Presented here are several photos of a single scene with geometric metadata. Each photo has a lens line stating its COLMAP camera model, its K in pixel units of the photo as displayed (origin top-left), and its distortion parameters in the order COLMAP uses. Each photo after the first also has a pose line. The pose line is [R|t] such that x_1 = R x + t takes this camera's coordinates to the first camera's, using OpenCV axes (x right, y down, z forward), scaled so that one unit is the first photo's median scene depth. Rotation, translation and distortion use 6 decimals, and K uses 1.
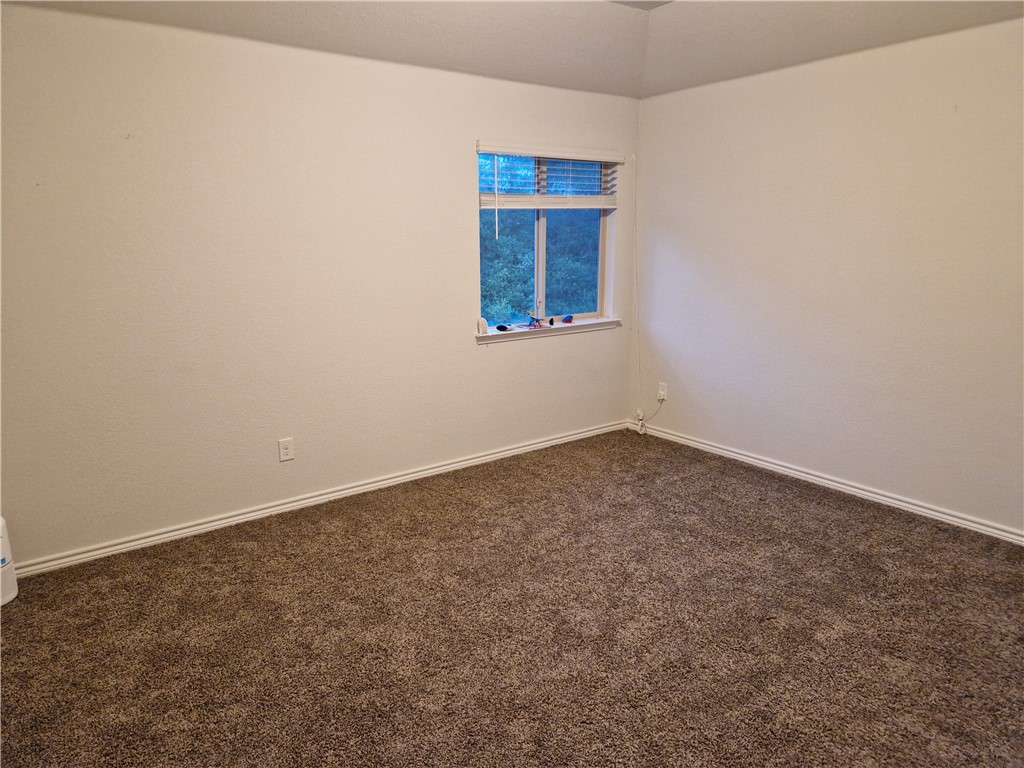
lens RADIAL K [[685.8, 0, 512.0], [0, 685.8, 384.0], [0, 0, 1]] dist [0.071804, -0.053734]
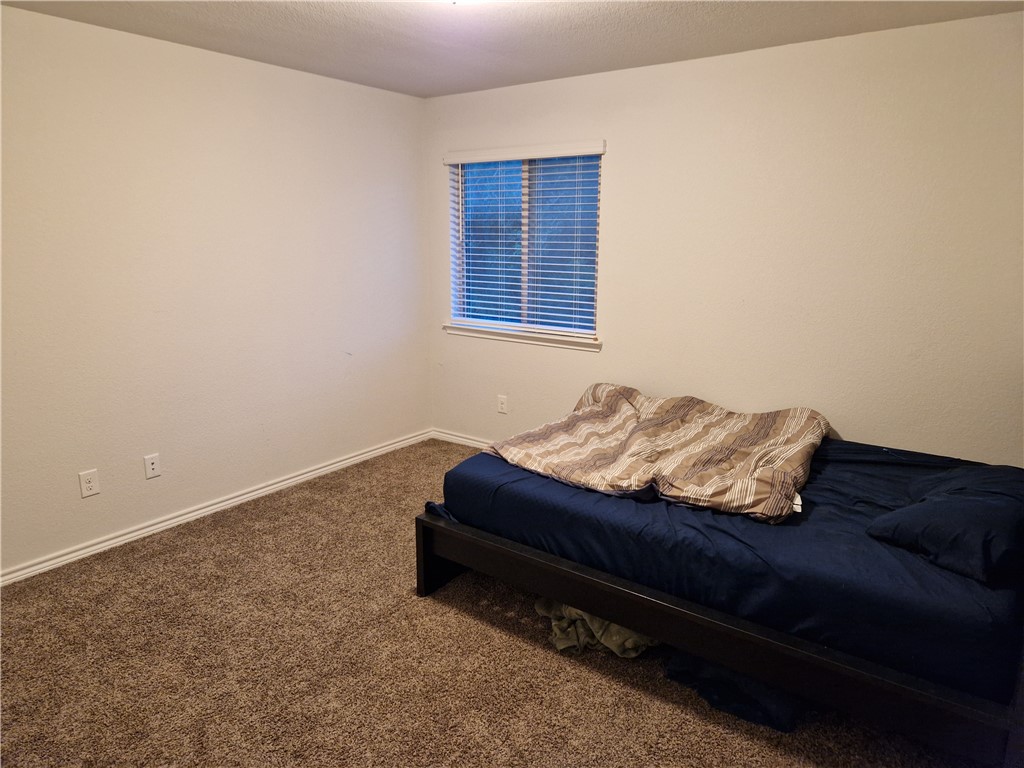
lens RADIAL K [[685.8, 0, 512.0], [0, 685.8, 384.0], [0, 0, 1]] dist [0.071804, -0.053734]
pose [[0.956887, -0.065223, 0.283044, -0.216185], [0.069616, 0.997559, -0.005479, 0.040228], [-0.281996, 0.024948, 0.959091, -0.106809]]
